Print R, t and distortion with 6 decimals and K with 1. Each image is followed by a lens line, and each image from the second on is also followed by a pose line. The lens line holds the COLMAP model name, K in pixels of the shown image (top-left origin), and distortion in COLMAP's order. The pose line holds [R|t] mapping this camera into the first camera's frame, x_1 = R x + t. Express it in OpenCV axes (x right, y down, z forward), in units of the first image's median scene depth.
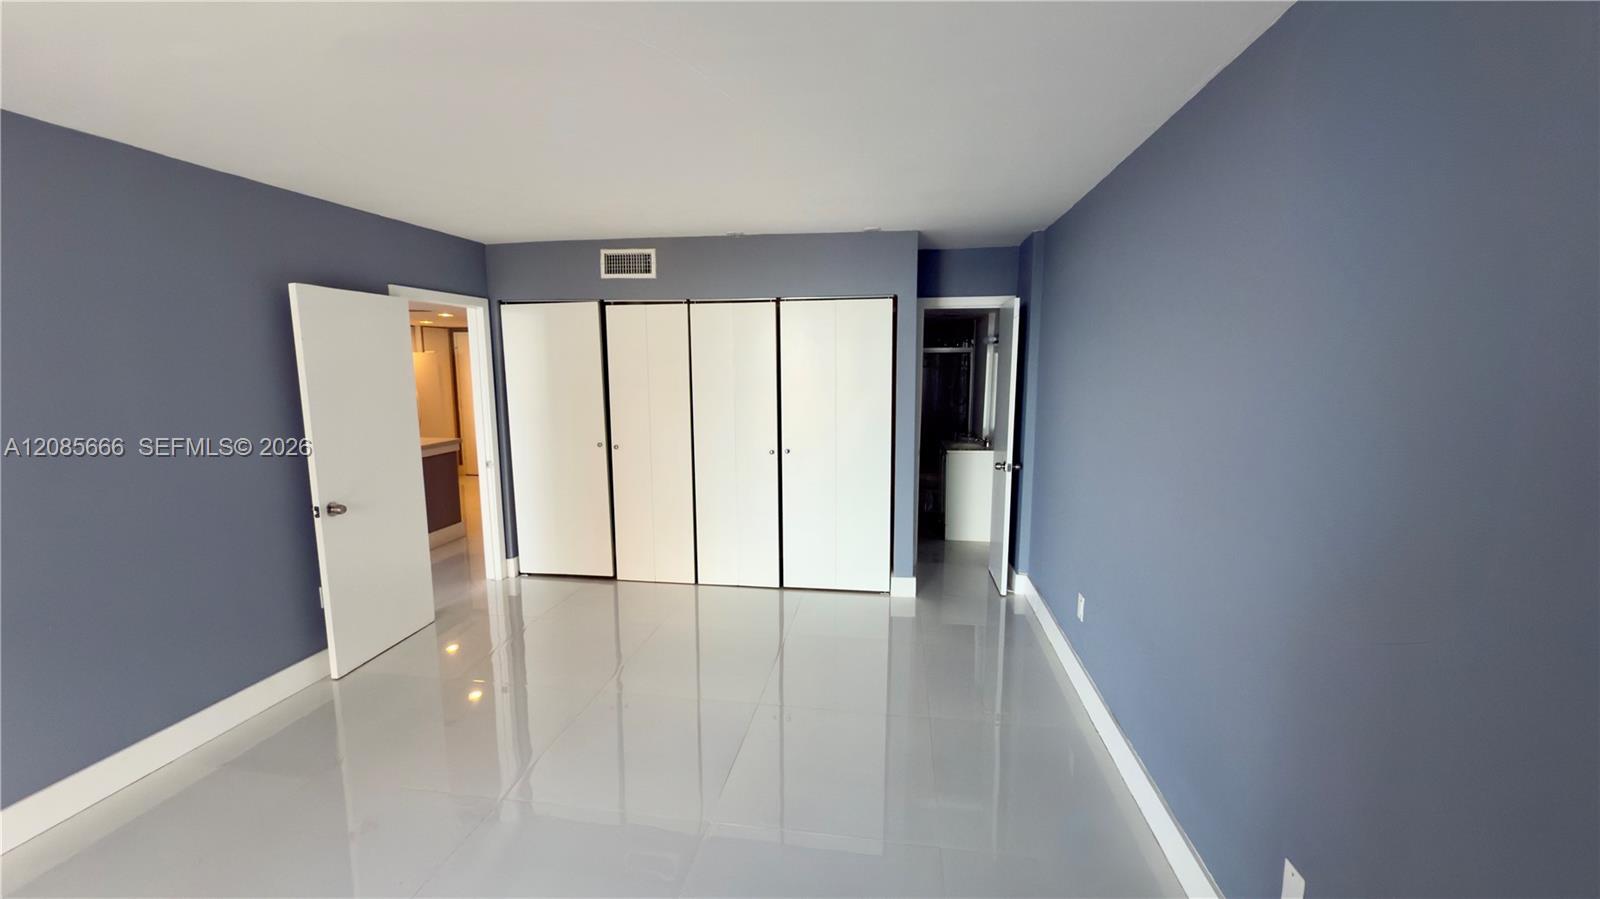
lens RADIAL K [[639.2, 0, 803.1], [0, 639.2, 449.8], [0, 0, 1]] dist [-0.001110, 0.000641]
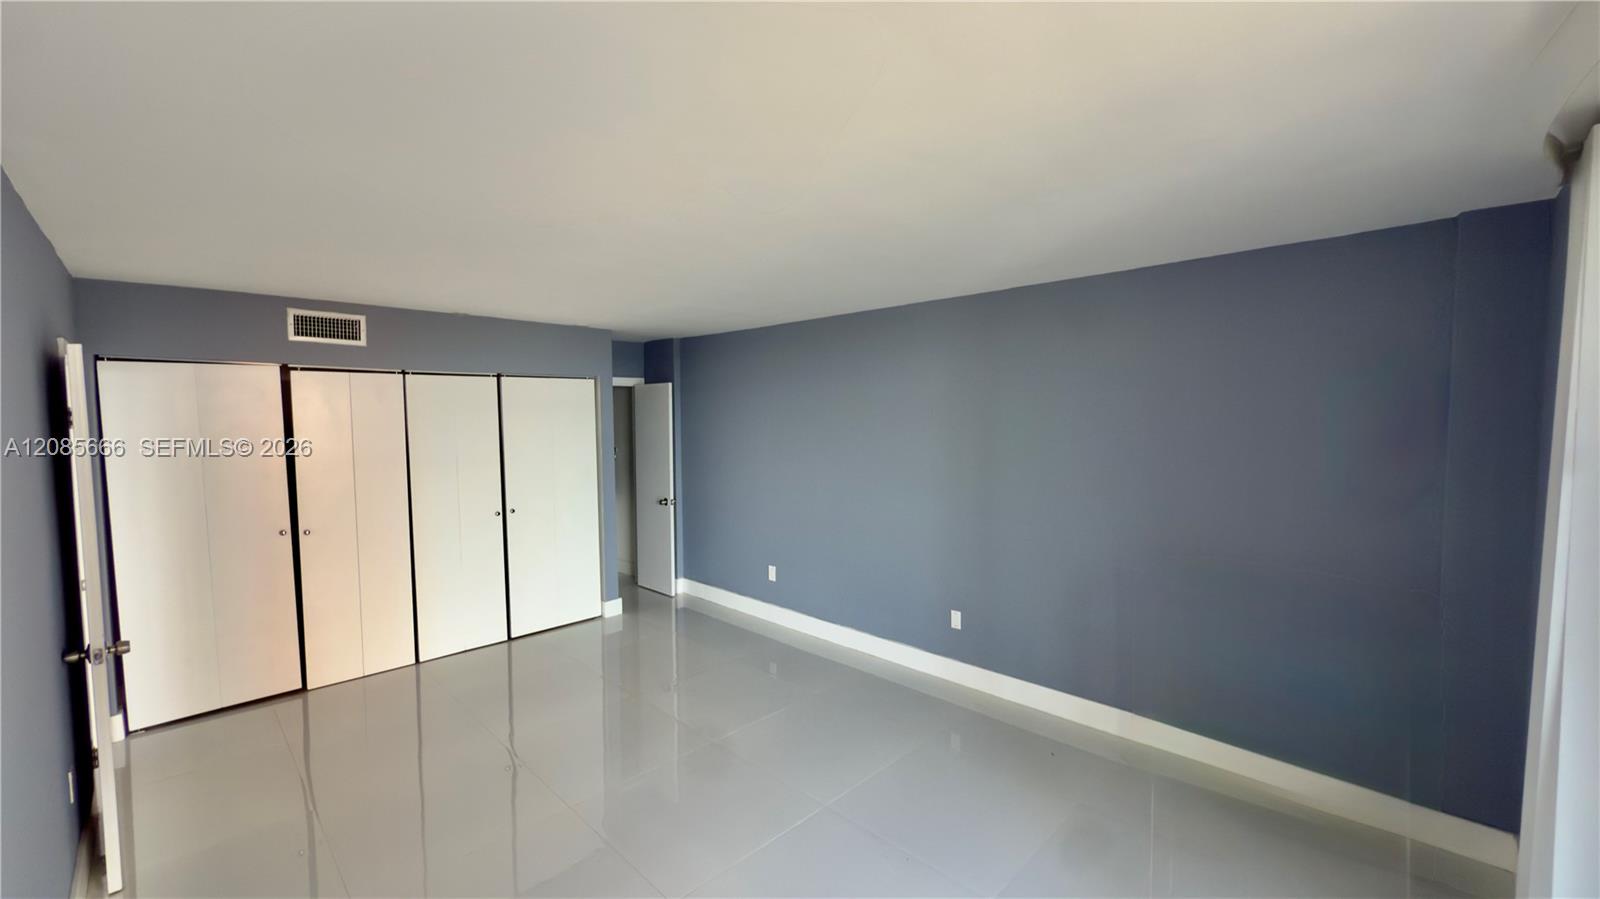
lens RADIAL K [[639.2, 0, 793.1], [0, 639.2, 459.2], [0, 0, 1]] dist [-0.001110, 0.000641]
pose [[0.589297, -0.058077, 0.805826, -0.621705], [0.115713, 0.993197, -0.013039, -0.016487], [-0.799587, 0.100928, 0.592008, -0.048721]]
